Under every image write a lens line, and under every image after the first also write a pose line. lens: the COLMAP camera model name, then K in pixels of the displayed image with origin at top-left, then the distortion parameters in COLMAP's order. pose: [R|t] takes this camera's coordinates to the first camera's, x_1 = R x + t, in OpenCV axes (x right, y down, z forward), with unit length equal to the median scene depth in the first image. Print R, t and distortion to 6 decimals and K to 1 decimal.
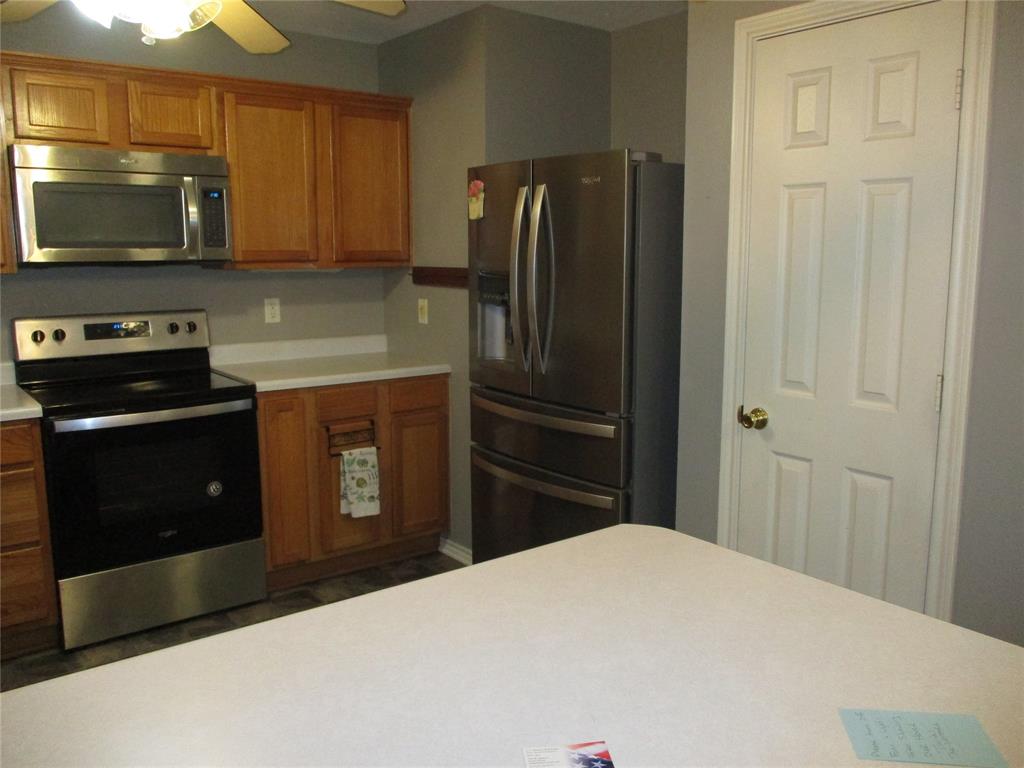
lens RADIAL K [[854.0, 0, 508.5], [0, 854.0, 383.0], [0, 0, 1]] dist [-0.015626, -0.000031]
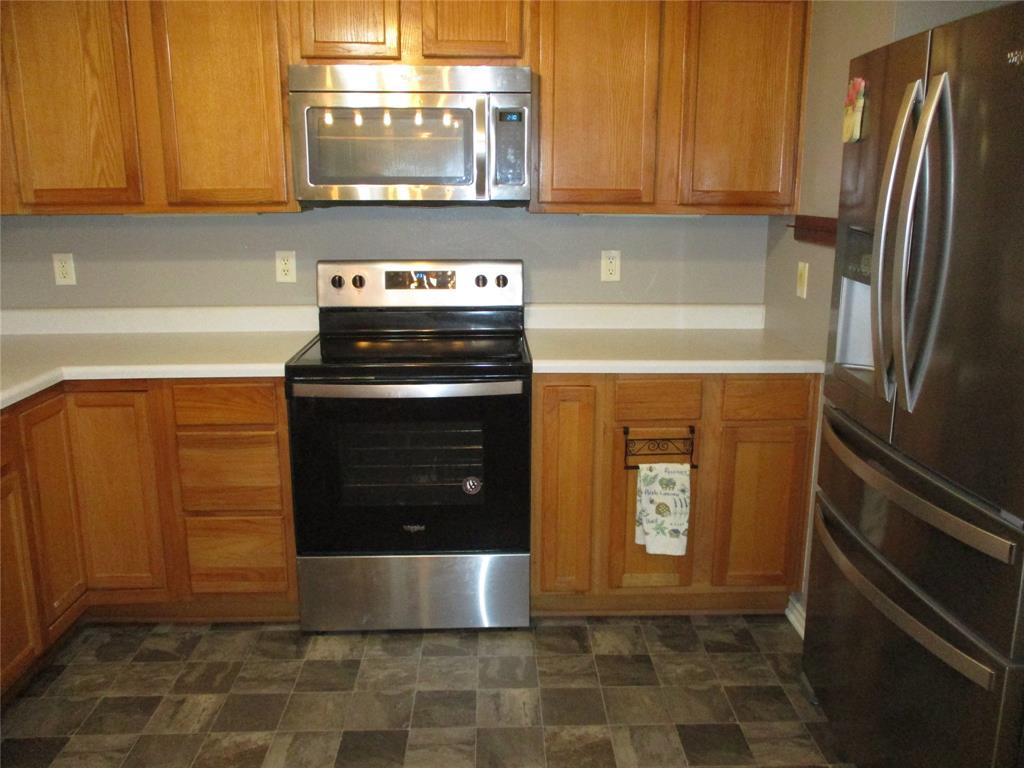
lens RADIAL K [[854.0, 0, 519.1], [0, 854.0, 377.8], [0, 0, 1]] dist [-0.015626, -0.000031]
pose [[0.820957, 0.132073, -0.555506, 0.120278], [-0.095185, 0.990923, 0.094926, -0.054081], [0.563001, -0.025054, 0.826077, 0.324675]]
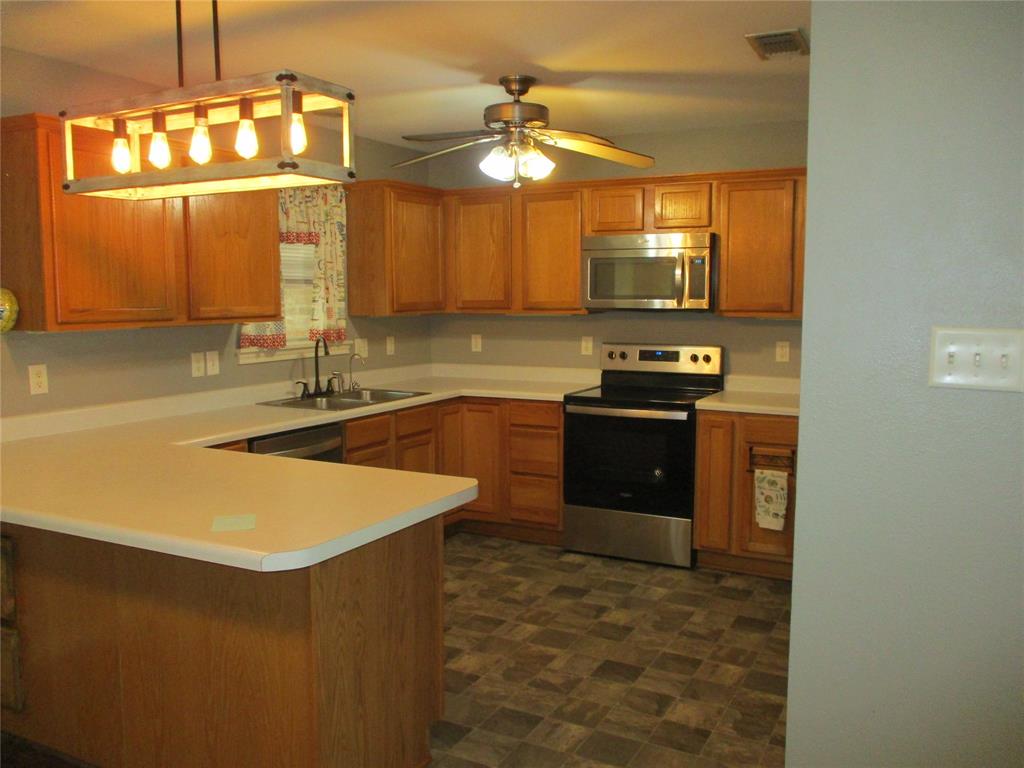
lens RADIAL K [[854.0, 0, 511.1], [0, 854.0, 384.8], [0, 0, 1]] dist [-0.015626, -0.000031]
pose [[0.425502, 0.102668, -0.899115, 0.719745], [-0.144033, 0.988562, 0.044719, -0.041224], [0.893422, 0.110474, 0.435423, 0.151899]]
